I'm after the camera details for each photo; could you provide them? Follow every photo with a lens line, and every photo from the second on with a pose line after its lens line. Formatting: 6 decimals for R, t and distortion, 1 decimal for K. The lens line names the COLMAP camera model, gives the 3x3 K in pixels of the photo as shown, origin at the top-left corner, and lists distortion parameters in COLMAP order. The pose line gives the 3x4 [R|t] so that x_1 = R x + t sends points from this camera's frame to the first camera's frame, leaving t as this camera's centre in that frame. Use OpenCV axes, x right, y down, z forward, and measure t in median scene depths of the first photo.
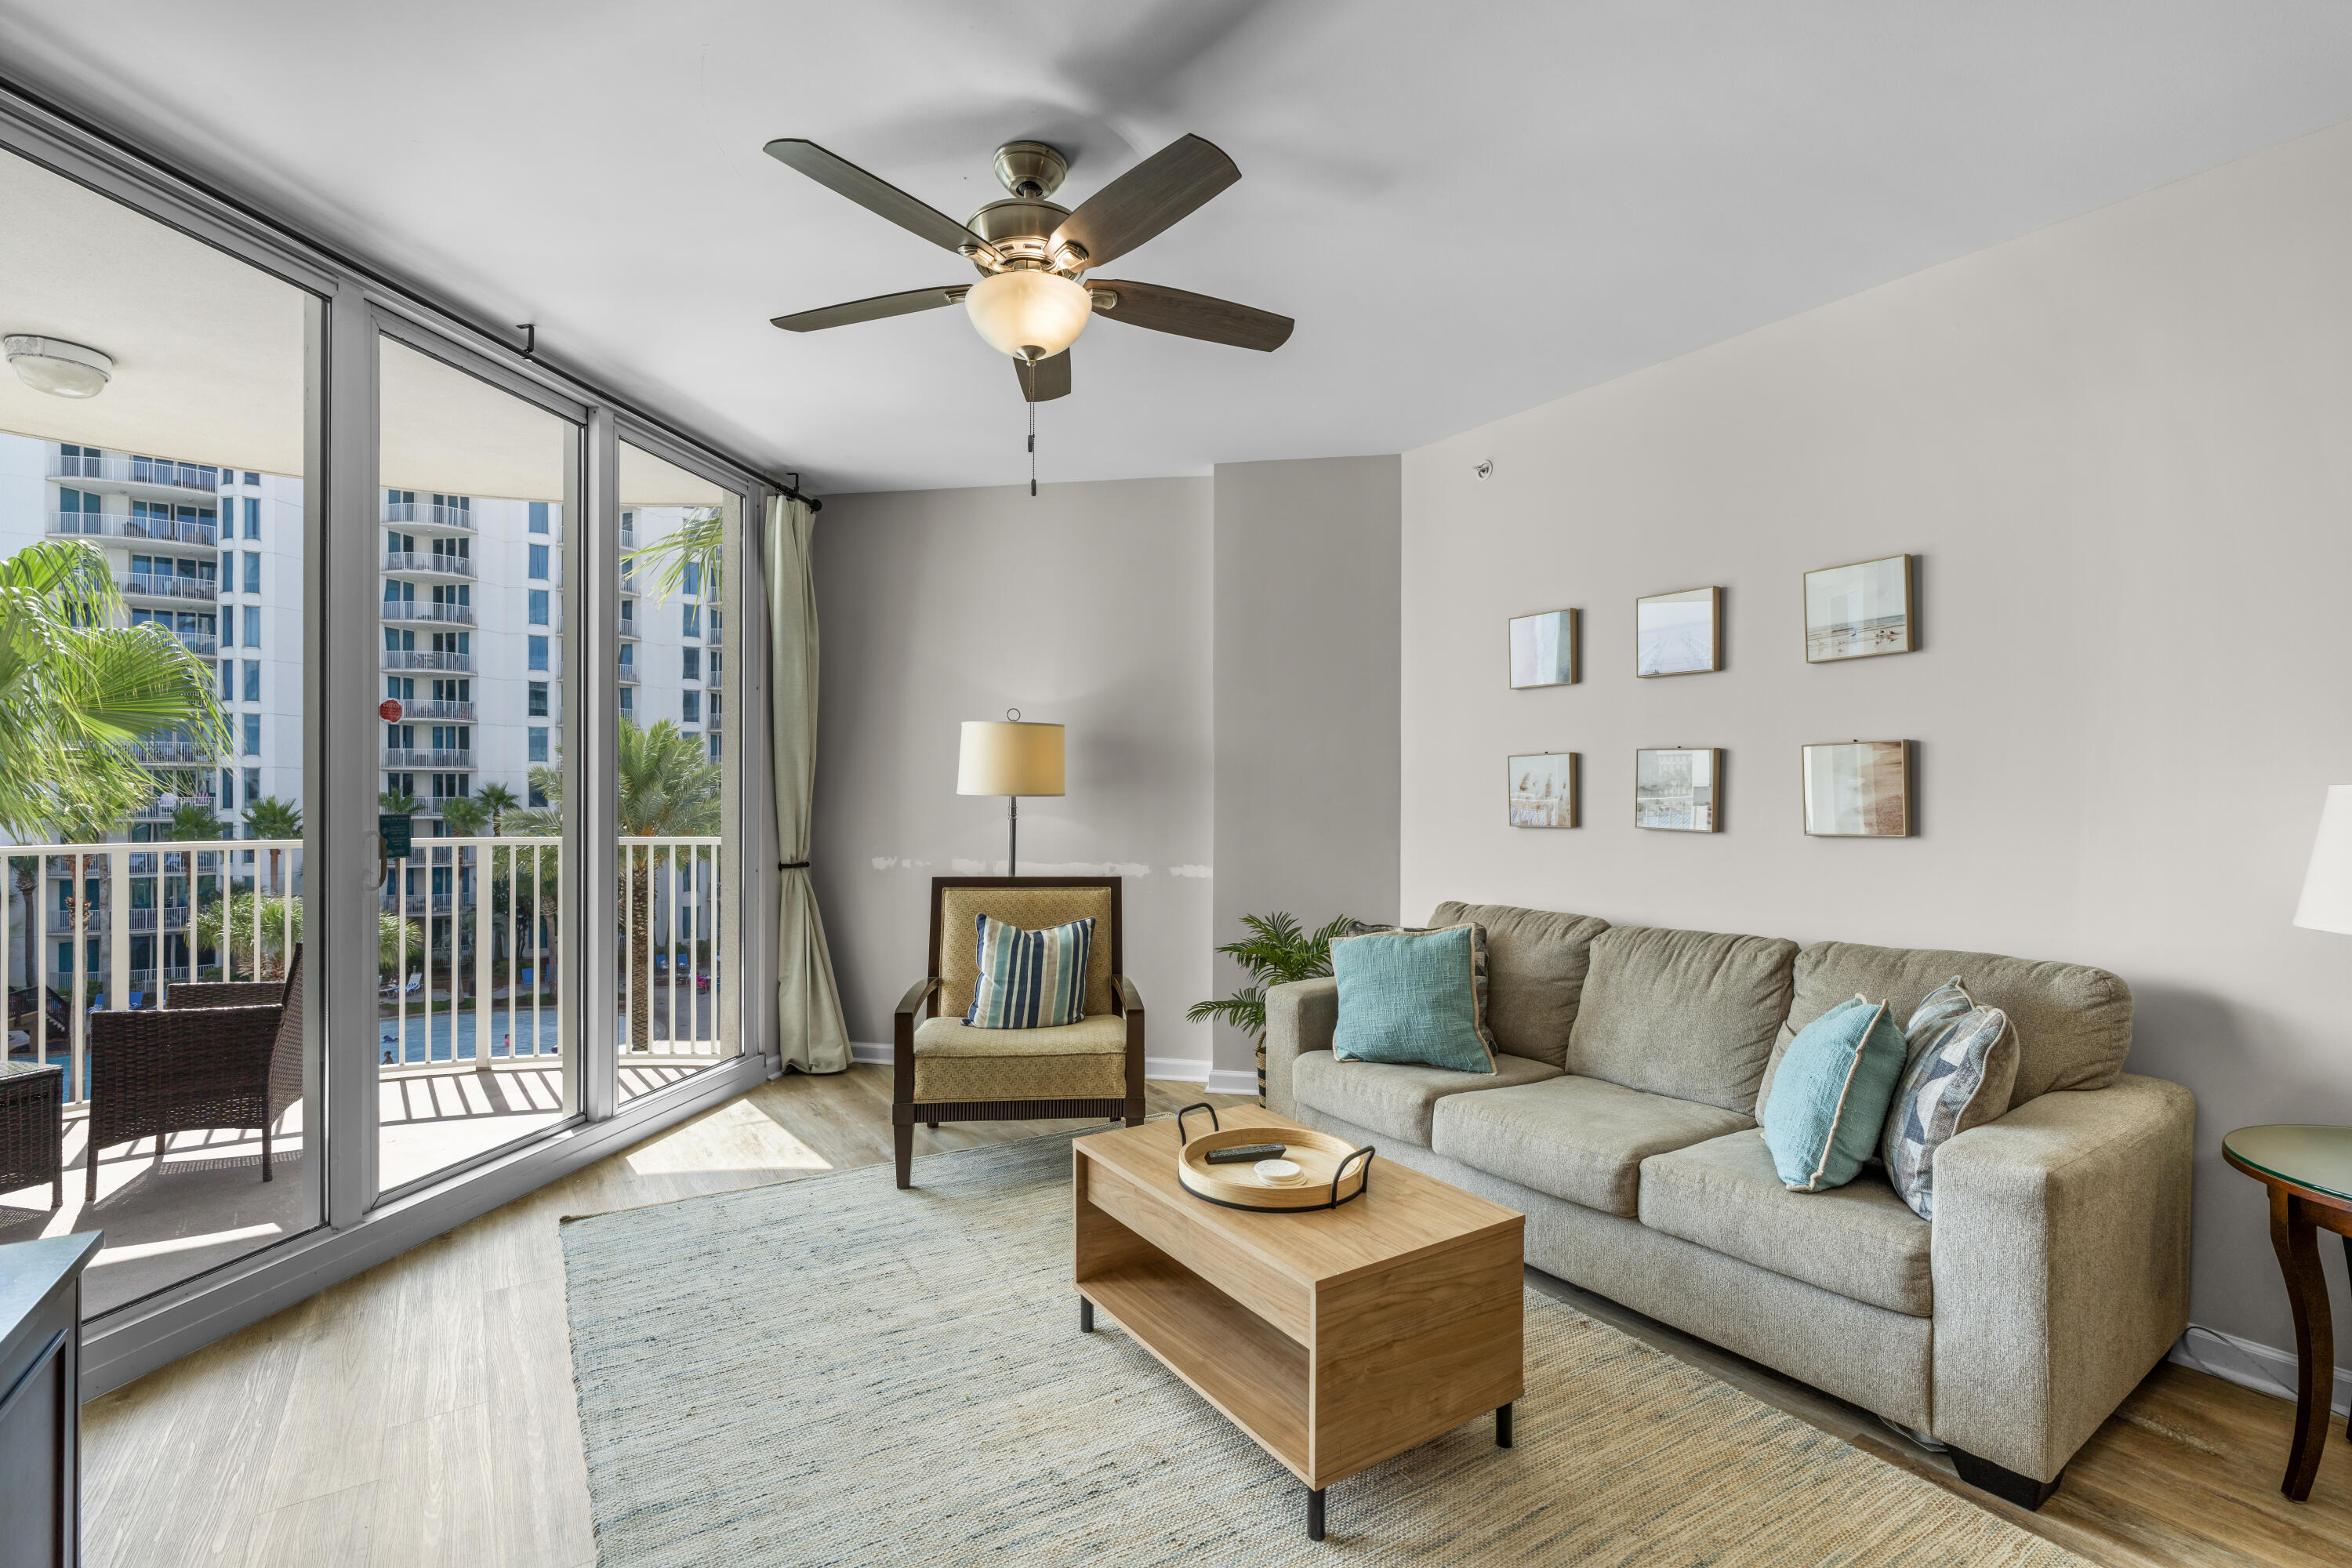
lens RADIAL K [[1063.9, 0, 1174.1], [0, 1063.9, 799.6], [0, 0, 1]] dist [-0.000594, -0.000313]
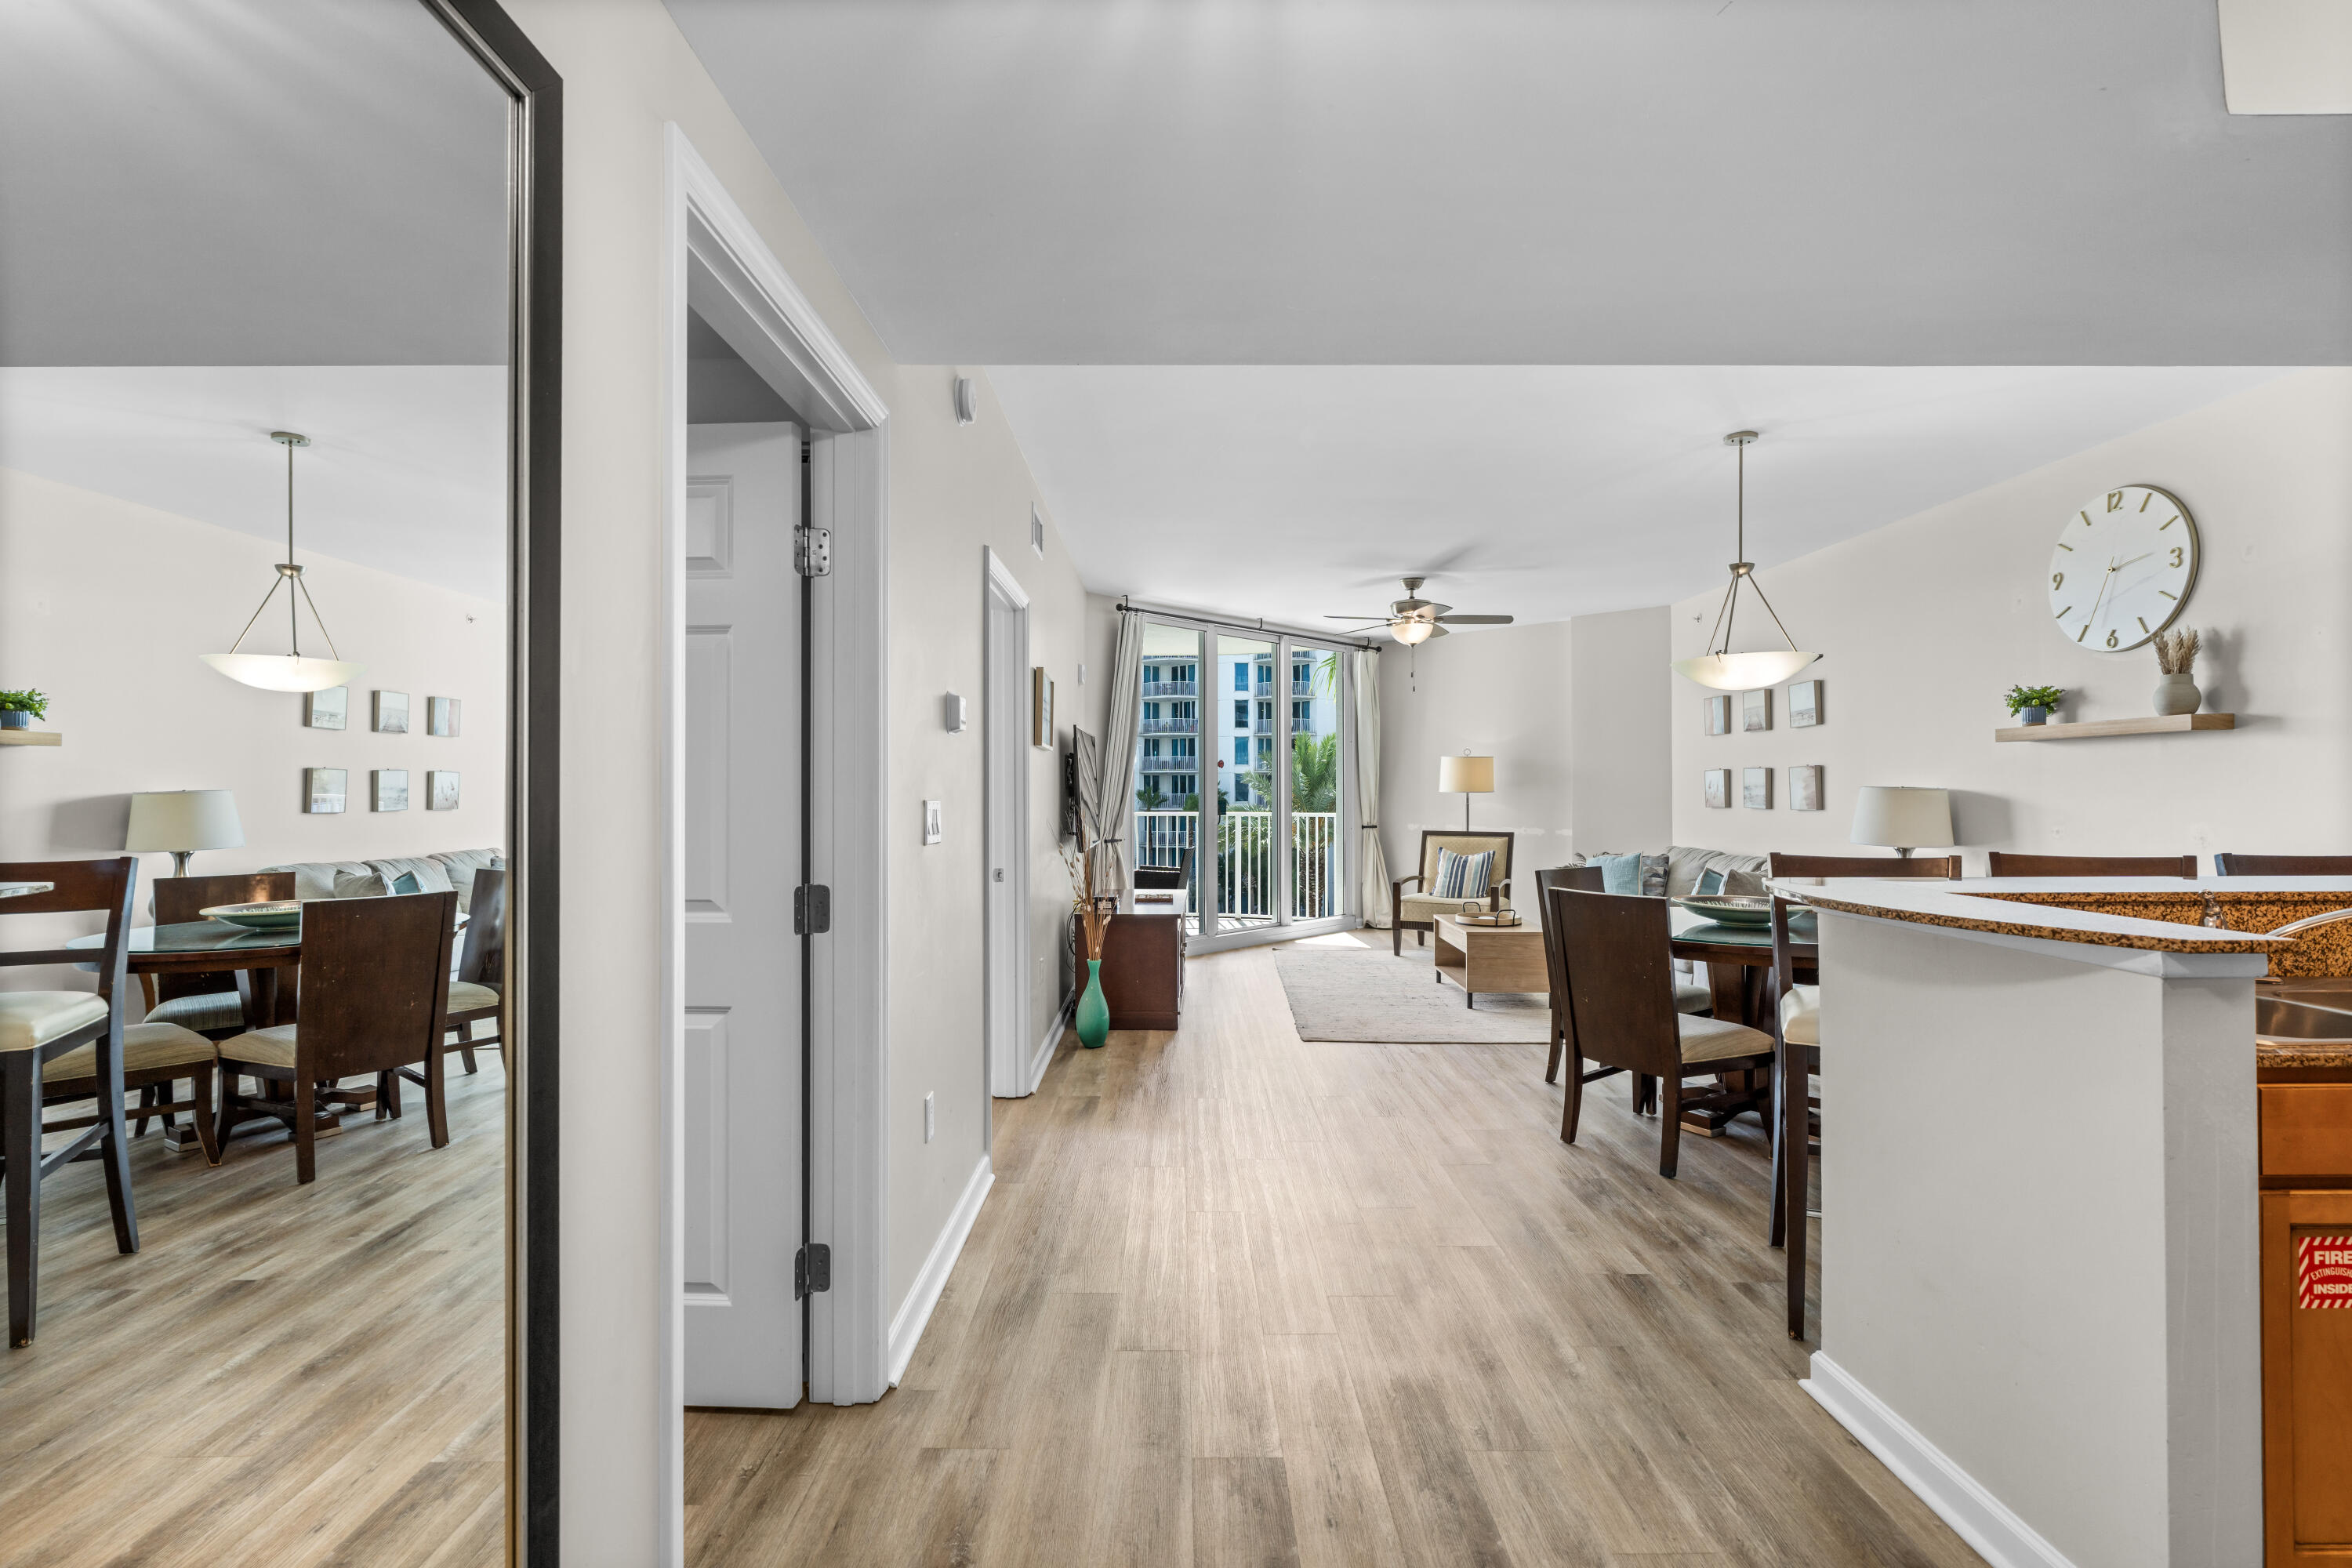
lens RADIAL K [[1063.7, 0, 1176.0], [0, 1063.7, 784.0], [0, 0, 1]] dist [-0.004021, 0.001198]
pose [[0.826481, -0.008385, -0.562902, 0.726199], [0.002902, 0.999939, -0.010635, 0.000772], [0.562957, 0.007156, 0.826455, -1.341288]]
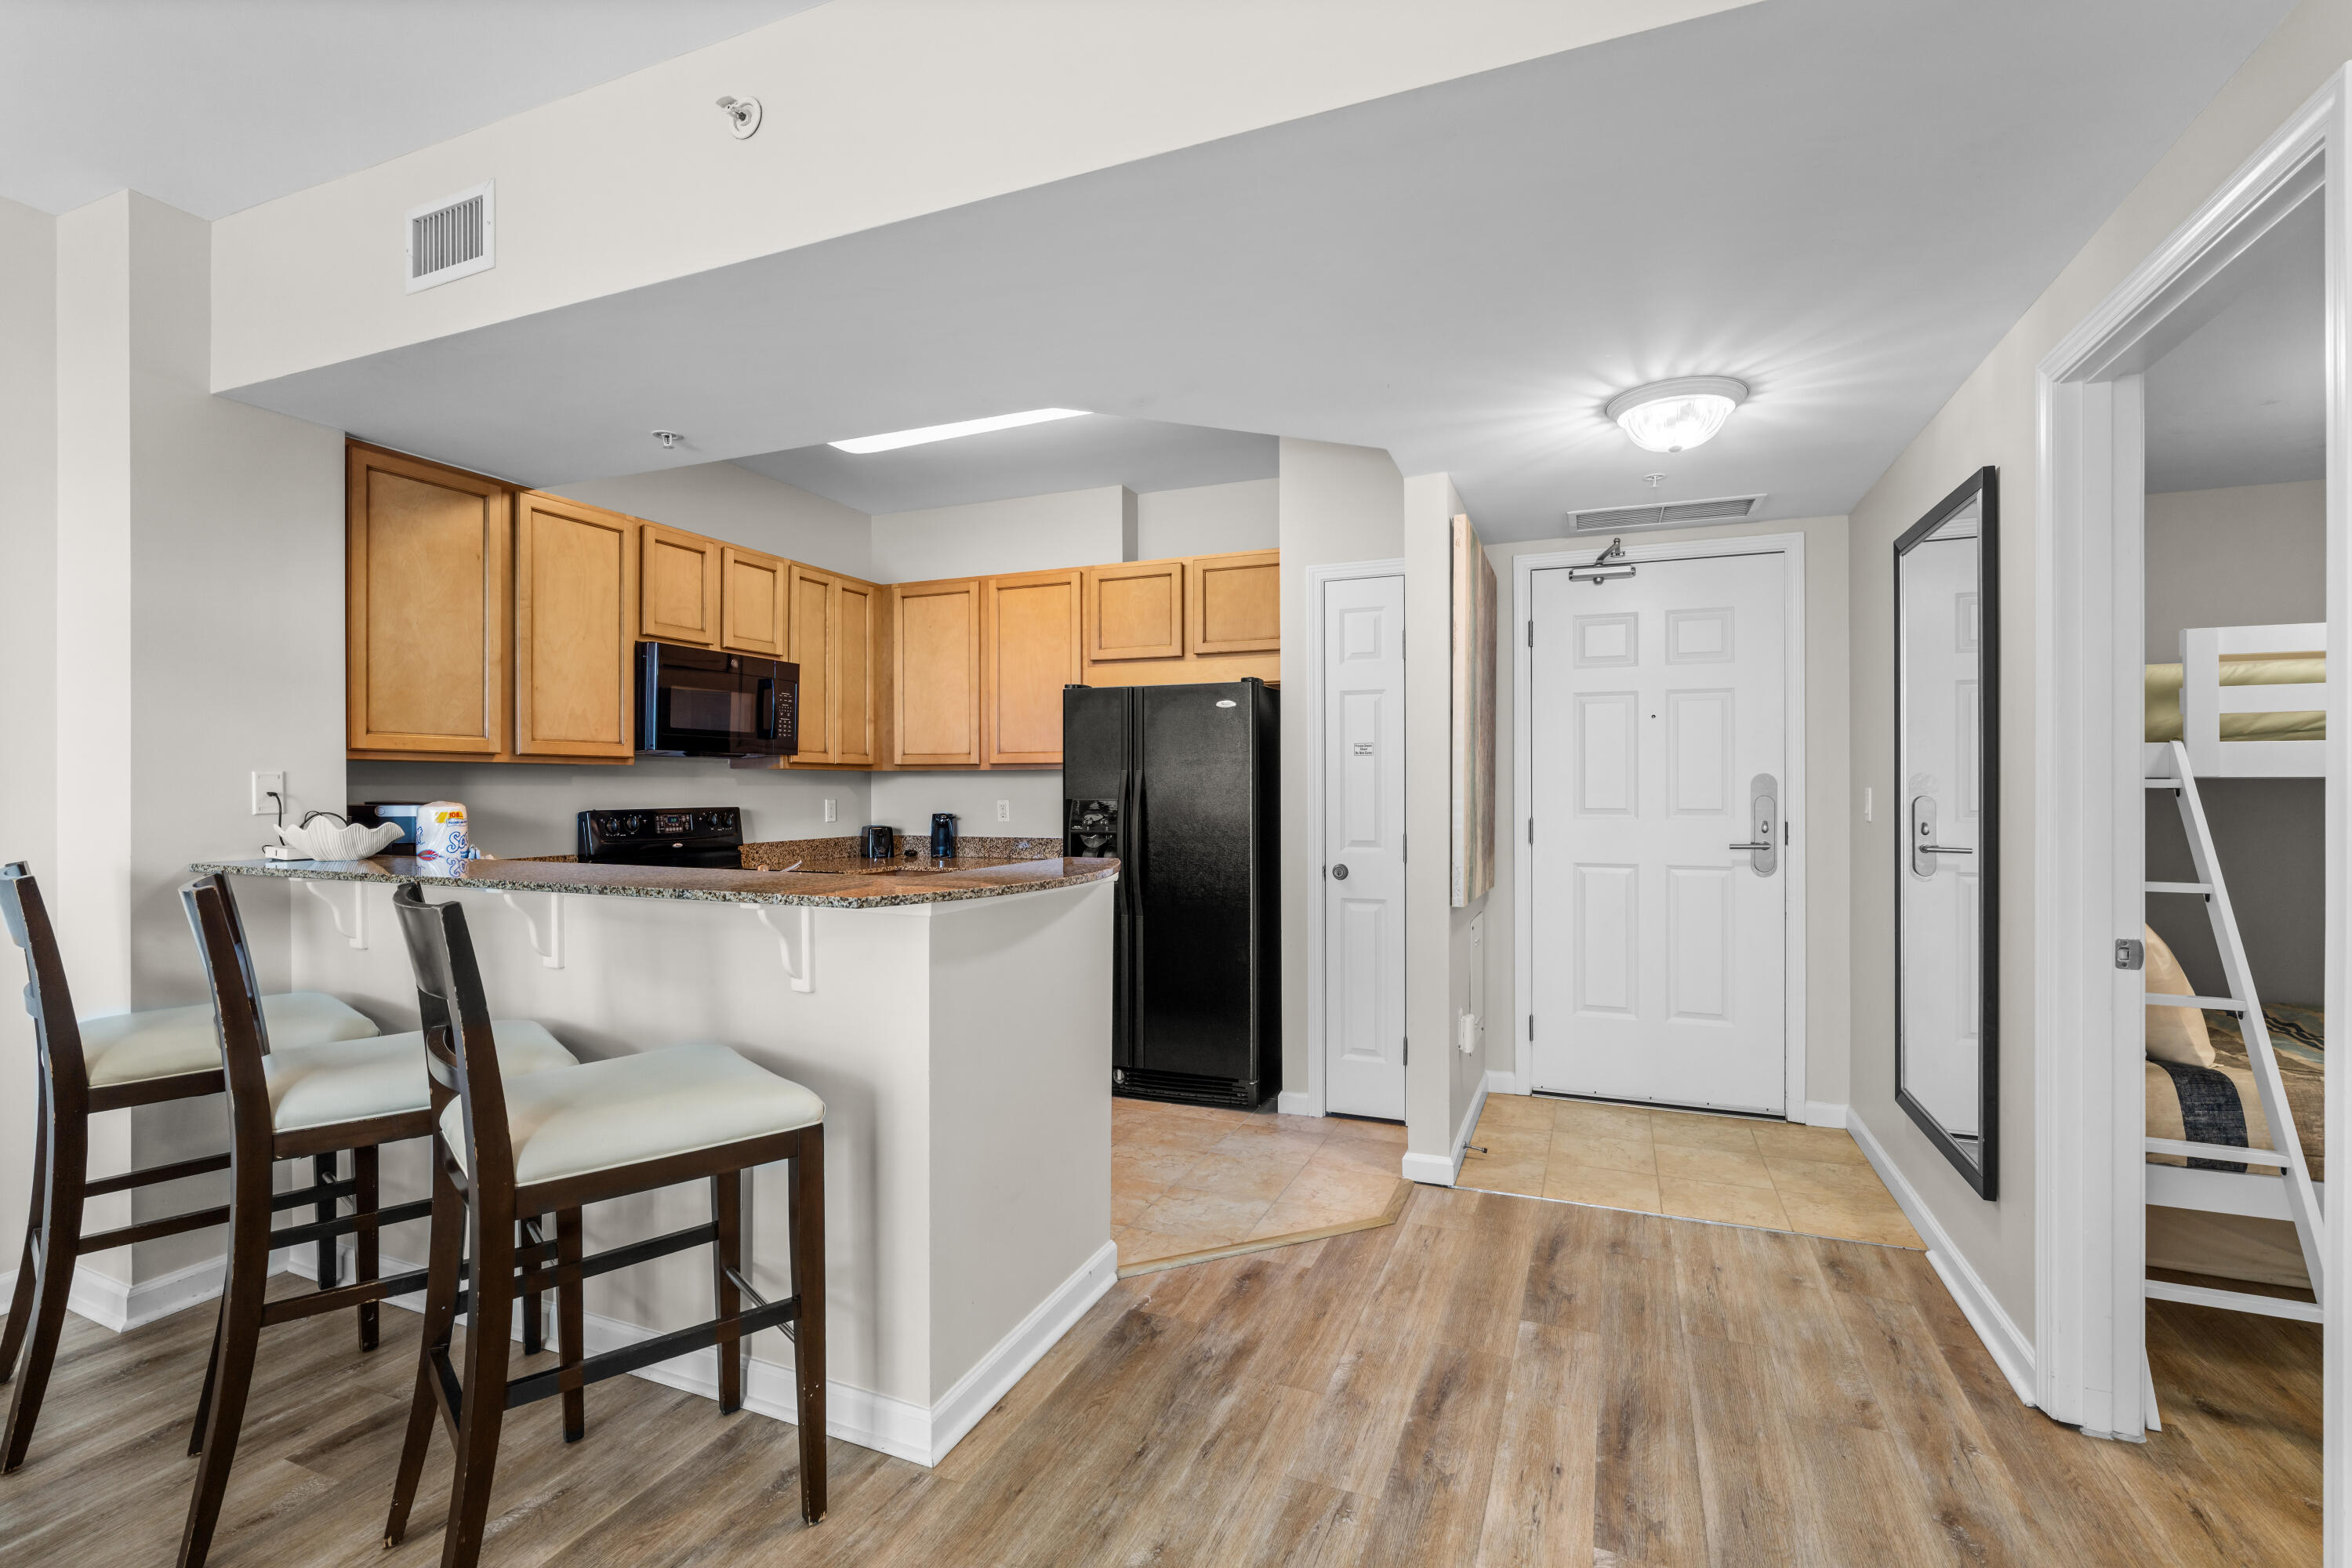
lens RADIAL K [[1056.7, 0, 1170.6], [0, 1056.7, 782.8], [0, 0, 1]] dist [-0.001651, -0.000108]
pose [[-0.542765, -0.001001, 0.839884, 0.082678], [0.003164, 0.999990, 0.003237, -0.000936], [-0.839879, 0.004414, -0.542756, -0.305068]]
